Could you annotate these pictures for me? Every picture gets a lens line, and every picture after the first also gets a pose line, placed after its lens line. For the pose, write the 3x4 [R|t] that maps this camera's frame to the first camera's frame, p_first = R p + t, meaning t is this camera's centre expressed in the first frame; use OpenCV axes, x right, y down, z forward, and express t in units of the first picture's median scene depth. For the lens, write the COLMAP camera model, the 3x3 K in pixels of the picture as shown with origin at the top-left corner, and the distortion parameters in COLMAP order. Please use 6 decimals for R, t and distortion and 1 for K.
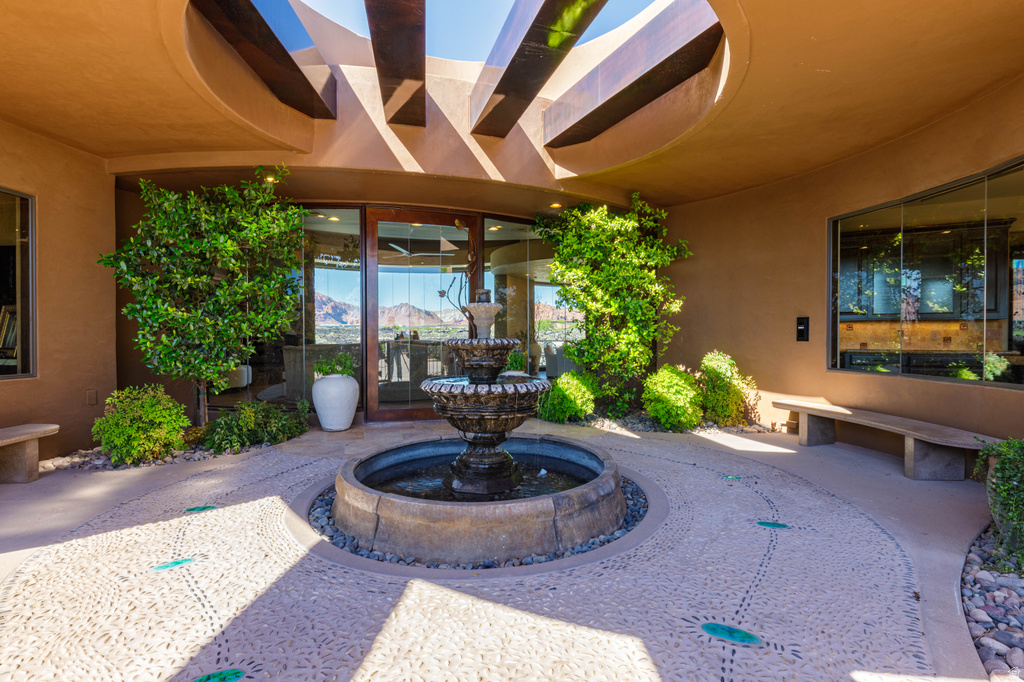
lens RADIAL K [[507.0, 0, 521.0], [0, 507.0, 339.5], [0, 0, 1]] dist [0.004531, 0.000424]
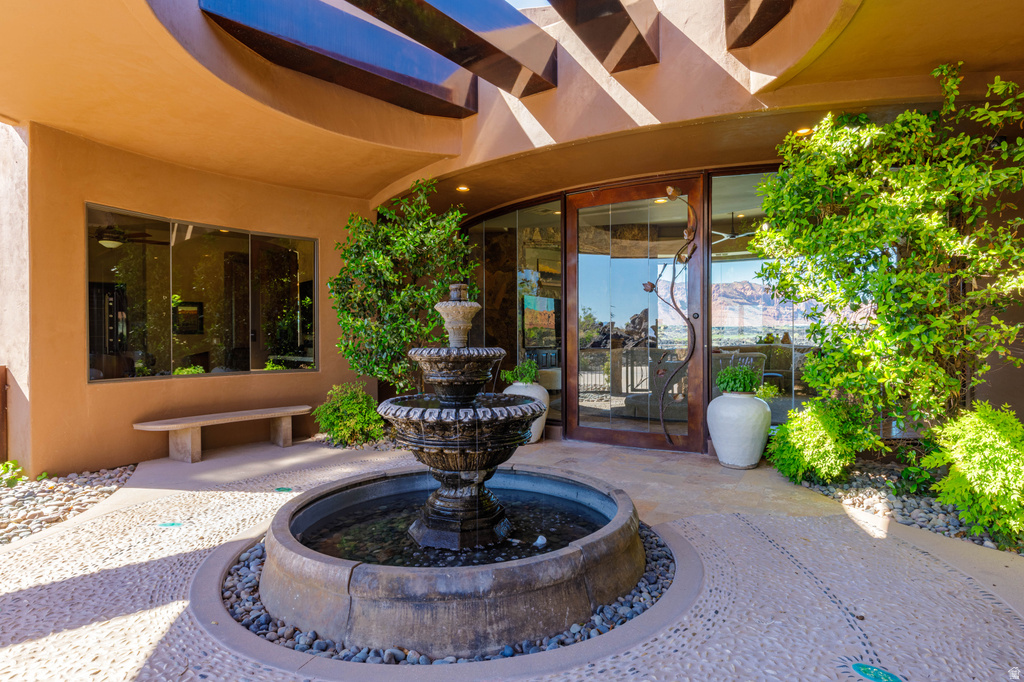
lens RADIAL K [[560.1, 0, 507.7], [0, 560.1, 342.5], [0, 0, 1]] dist [0.002386, 0.001589]
pose [[0.650306, 0.005903, -0.759649, 0.413128], [-0.002927, 0.999982, 0.005265, -0.010084], [0.759667, -0.001200, 0.650312, 0.323002]]
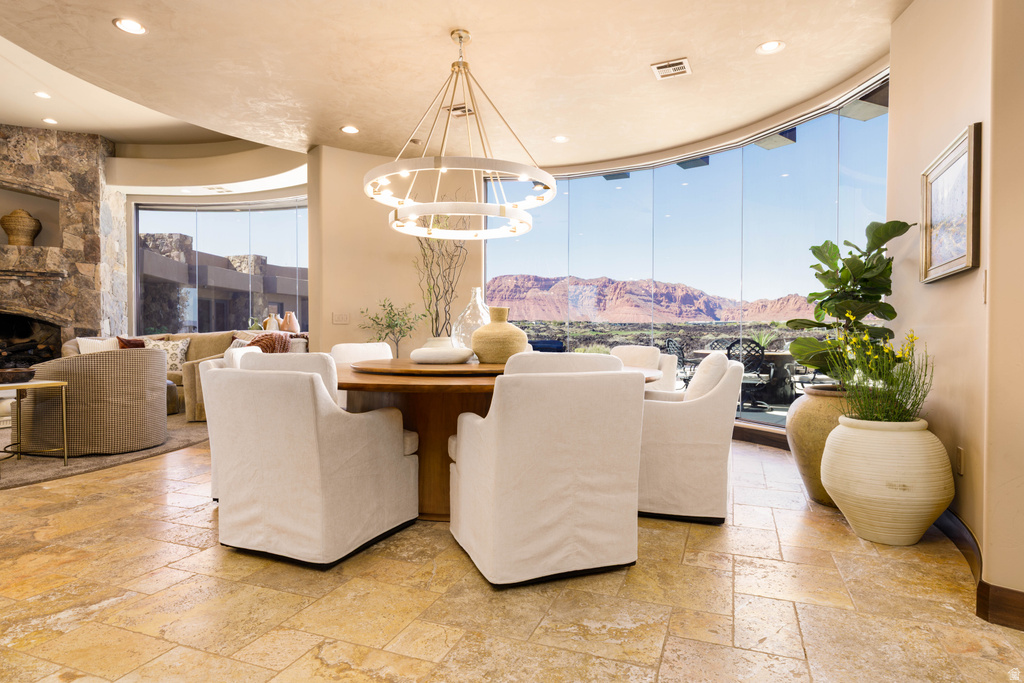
lens RADIAL K [[560.1, 0, 515.4], [0, 560.1, 341.7], [0, 0, 1]] dist [0.002386, 0.001589]
pose [[0.756256, 0.011003, -0.654184, 0.581306], [-0.005342, 0.999929, 0.010643, 0.001421], [0.654255, -0.004554, 0.756261, 1.065596]]
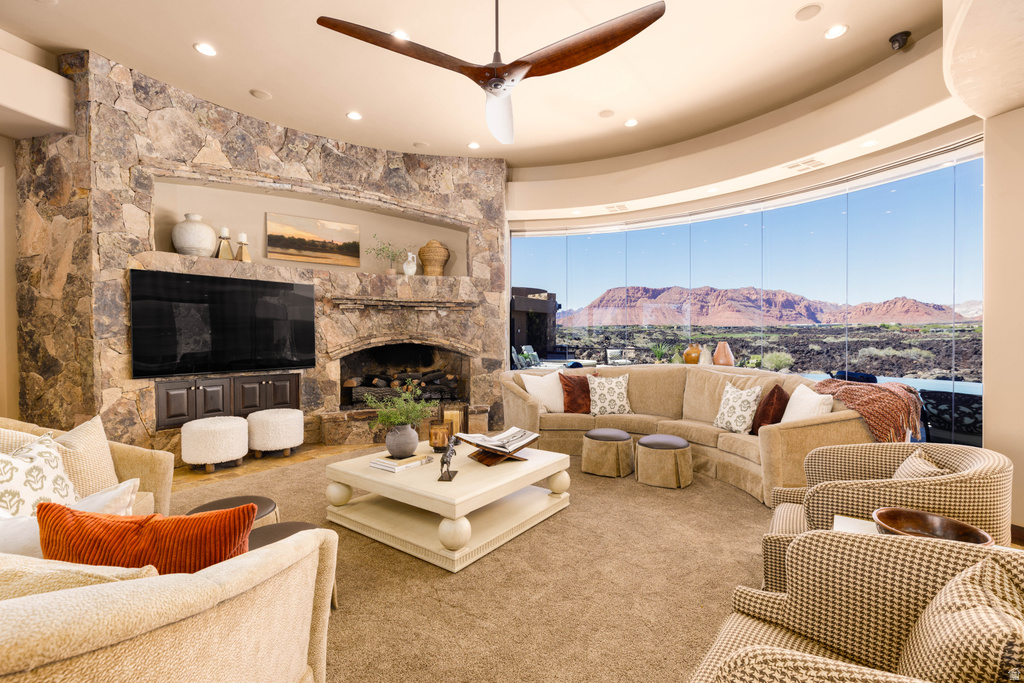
lens RADIAL K [[455.6, 0, 516.3], [0, 455.6, 343.0], [0, 0, 1]] dist [0.001632, -0.000616]
pose [[0.590037, 0.010106, -0.807313, 0.206175], [-0.000457, 0.999926, 0.012183, -0.028719], [0.807376, -0.006820, 0.589998, 0.948924]]
